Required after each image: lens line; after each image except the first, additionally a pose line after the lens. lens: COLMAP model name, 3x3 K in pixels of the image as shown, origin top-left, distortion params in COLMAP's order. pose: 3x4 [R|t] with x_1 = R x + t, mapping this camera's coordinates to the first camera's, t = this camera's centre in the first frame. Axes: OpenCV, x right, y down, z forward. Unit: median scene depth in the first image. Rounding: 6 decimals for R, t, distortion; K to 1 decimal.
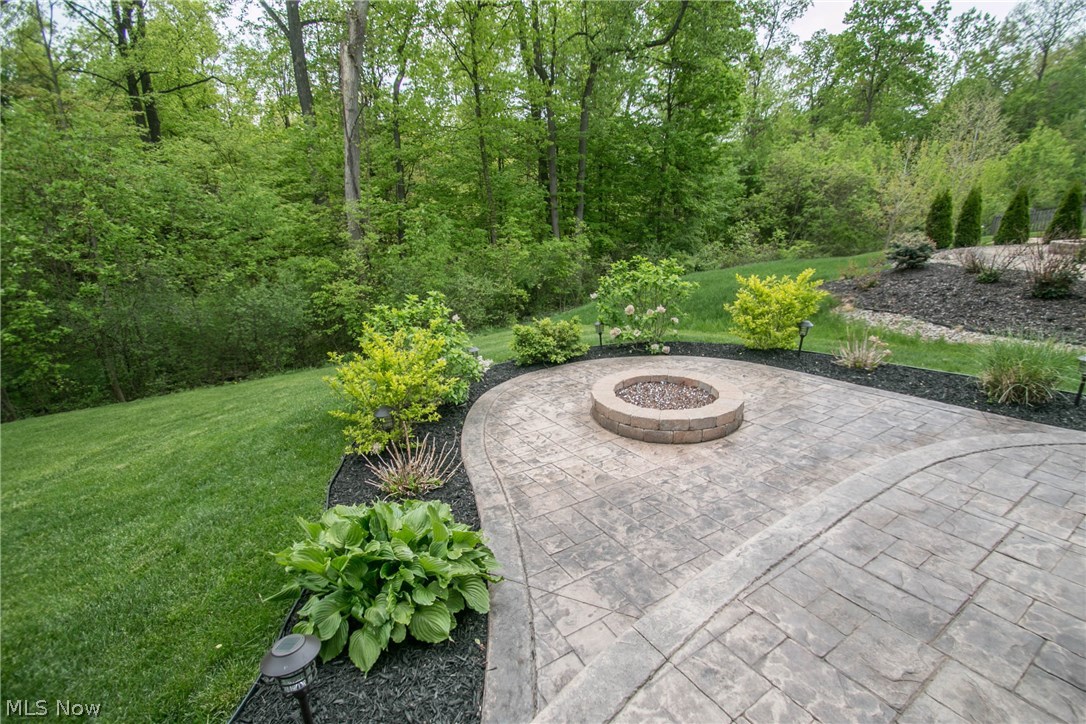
lens RADIAL K [[505.2, 0, 544.9], [0, 505.2, 357.5], [0, 0, 1]] dist [0.003232, -0.009255]
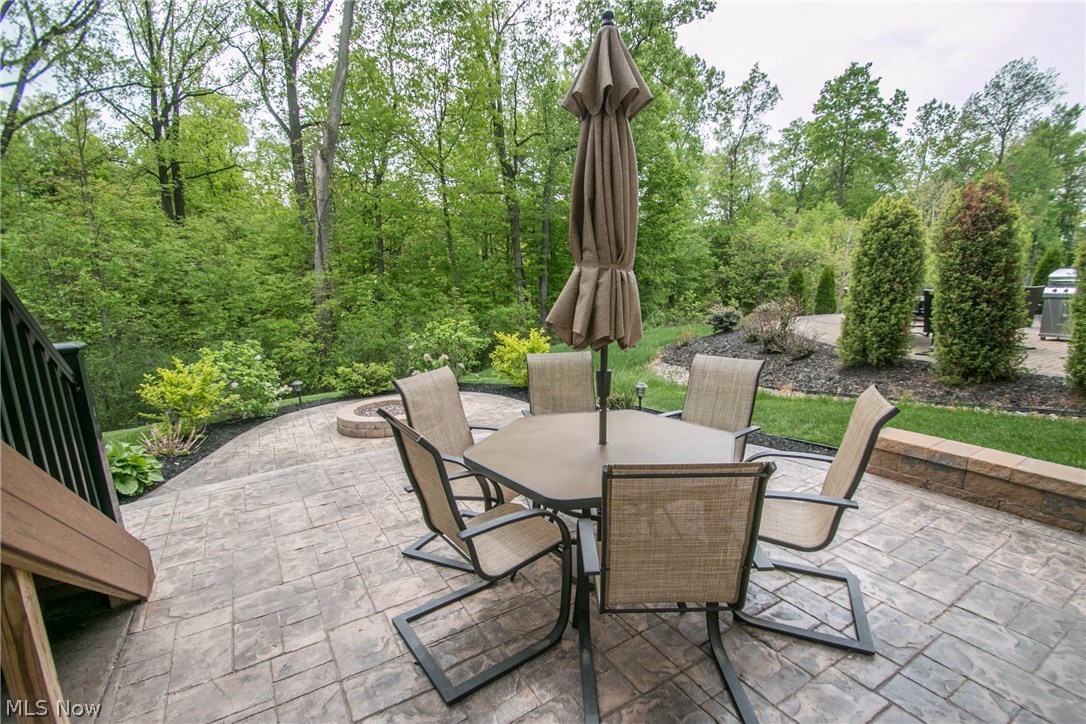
lens RADIAL K [[505.2, 0, 549.5], [0, 505.2, 363.6], [0, 0, 1]] dist [0.003232, -0.009255]
pose [[0.999179, 0.011902, -0.038729, 0.086715], [-0.016343, 0.993062, -0.116452, 0.011732], [0.037074, 0.116989, 0.992441, -0.050864]]
